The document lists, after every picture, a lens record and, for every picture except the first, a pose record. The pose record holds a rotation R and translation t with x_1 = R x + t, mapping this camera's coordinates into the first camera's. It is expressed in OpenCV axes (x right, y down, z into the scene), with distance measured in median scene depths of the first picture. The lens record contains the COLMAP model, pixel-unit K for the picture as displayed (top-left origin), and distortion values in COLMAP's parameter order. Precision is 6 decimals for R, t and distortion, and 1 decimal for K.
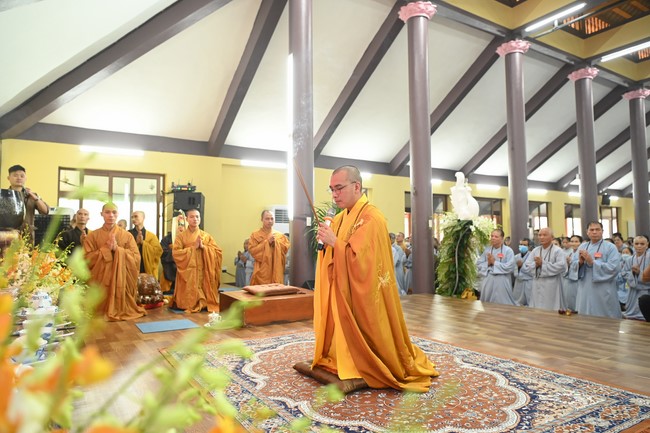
lens RADIAL K [[438.5, 0, 324.7], [0, 438.5, 214.6], [0, 0, 1]] dist [-0.046084, 0.000828]
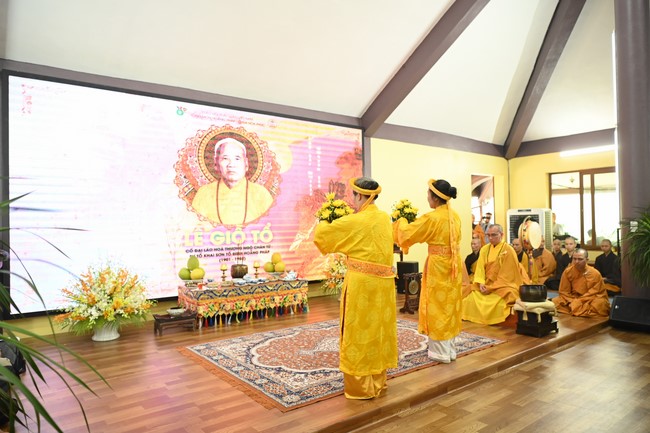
lens RADIAL K [[438.5, 0, 323.2], [0, 438.5, 216.8], [0, 0, 1]] dist [-0.046084, 0.000828]
pose [[0.121134, -0.012678, -0.992555, 2.073626], [0.080797, 0.996726, -0.002871, -0.147022], [0.989342, -0.079847, 0.121762, 0.903168]]
